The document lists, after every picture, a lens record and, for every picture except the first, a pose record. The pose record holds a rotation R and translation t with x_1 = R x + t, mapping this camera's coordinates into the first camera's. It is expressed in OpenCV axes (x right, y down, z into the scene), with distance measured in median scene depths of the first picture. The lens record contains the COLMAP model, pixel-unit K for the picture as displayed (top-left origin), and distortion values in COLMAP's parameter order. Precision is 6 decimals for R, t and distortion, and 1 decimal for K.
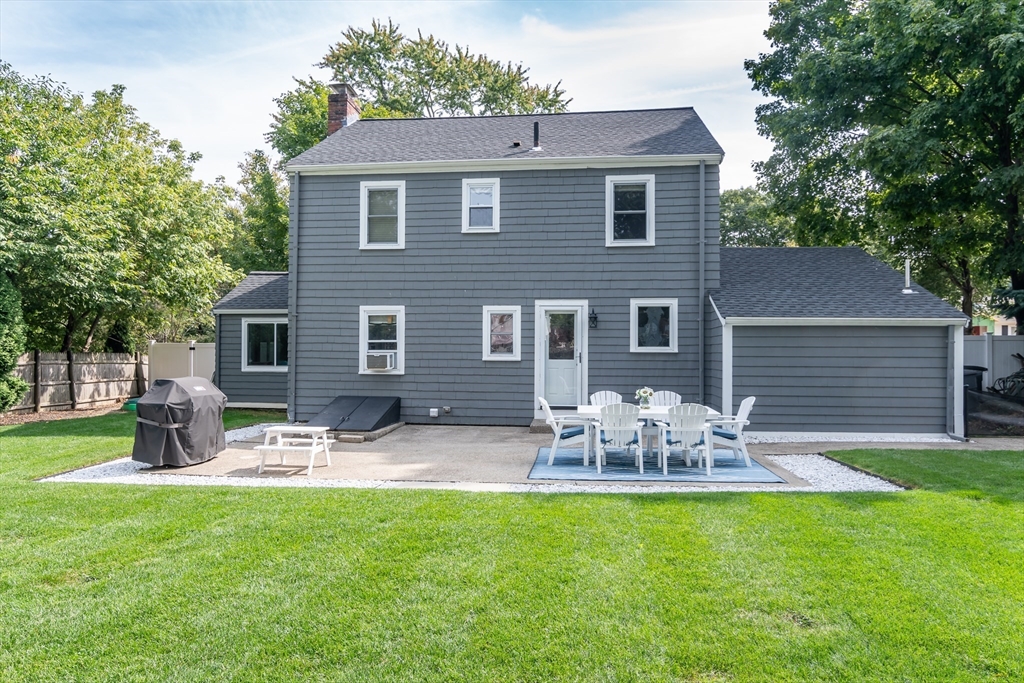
lens RADIAL K [[663.1, 0, 512.0], [0, 663.1, 341.5], [0, 0, 1]] dist [-0.004036, -0.001212]
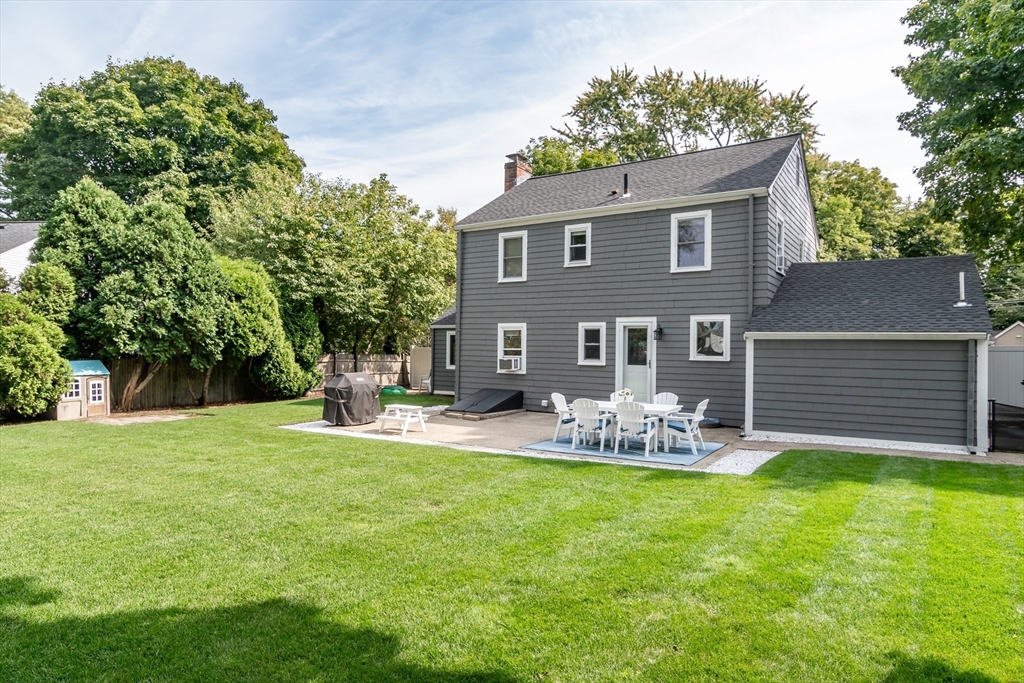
lens RADIAL K [[620.3, 0, 512.0], [0, 620.3, 341.5], [0, 0, 1]] dist [-0.003716, 0.005408]
pose [[0.890094, 0.001387, -0.455775, 0.389277], [-0.001703, 0.999999, -0.000283, -0.016257], [0.455774, 0.001028, 0.890095, -0.136975]]
